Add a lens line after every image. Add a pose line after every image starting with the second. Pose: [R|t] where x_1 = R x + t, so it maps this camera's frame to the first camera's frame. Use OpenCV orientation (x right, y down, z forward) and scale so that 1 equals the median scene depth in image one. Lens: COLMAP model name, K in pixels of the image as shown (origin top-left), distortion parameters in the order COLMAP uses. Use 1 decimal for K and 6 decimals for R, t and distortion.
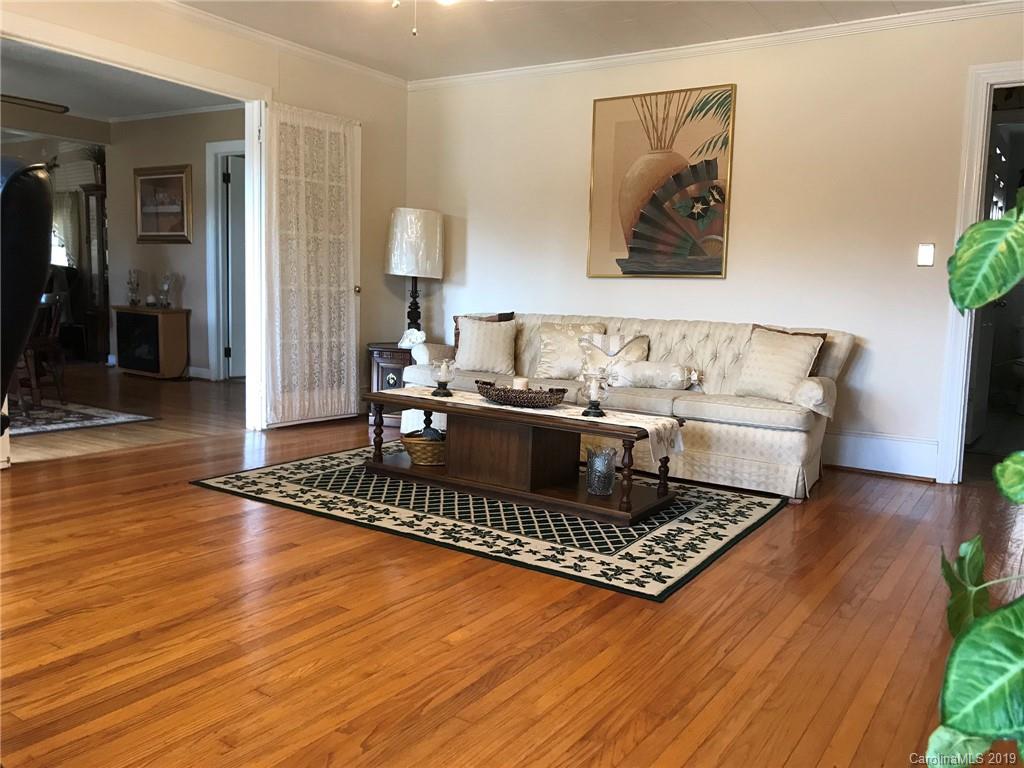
lens RADIAL K [[851.7, 0, 517.1], [0, 851.7, 380.6], [0, 0, 1]] dist [0.052600, -0.075571]
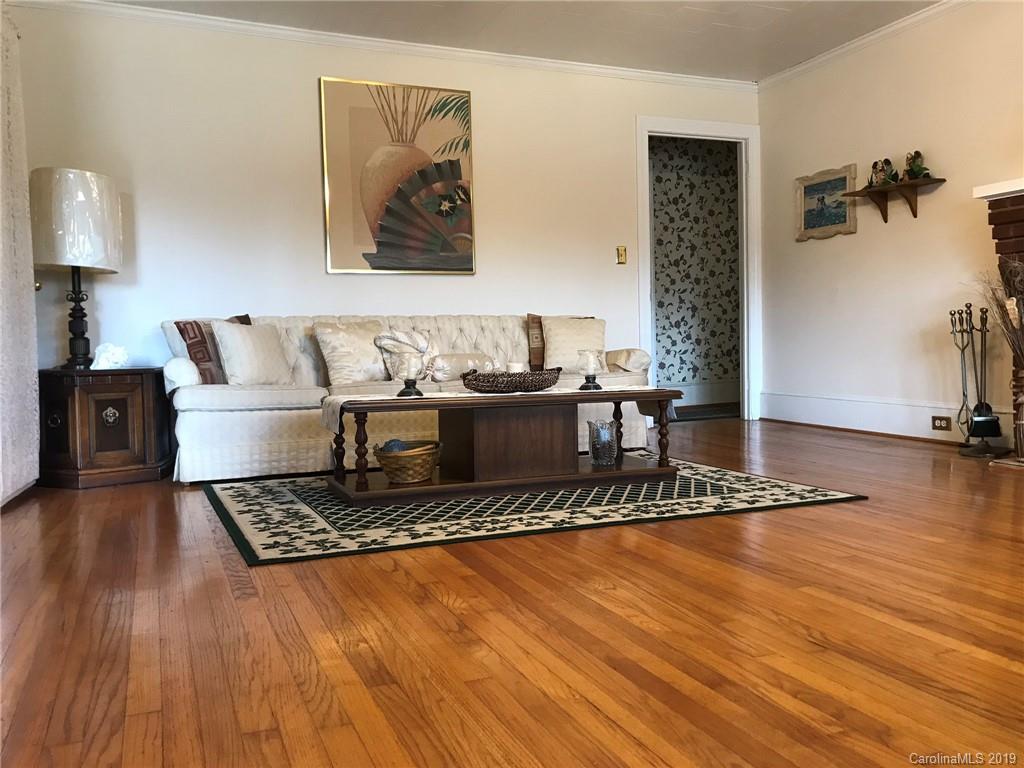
lens RADIAL K [[851.7, 0, 513.2], [0, 851.7, 379.0], [0, 0, 1]] dist [0.052600, -0.075571]
pose [[0.555911, -0.074856, 0.827864, -0.877383], [0.124746, 0.992171, 0.005946, 0.010836], [-0.821828, 0.099967, 0.560897, 0.557724]]
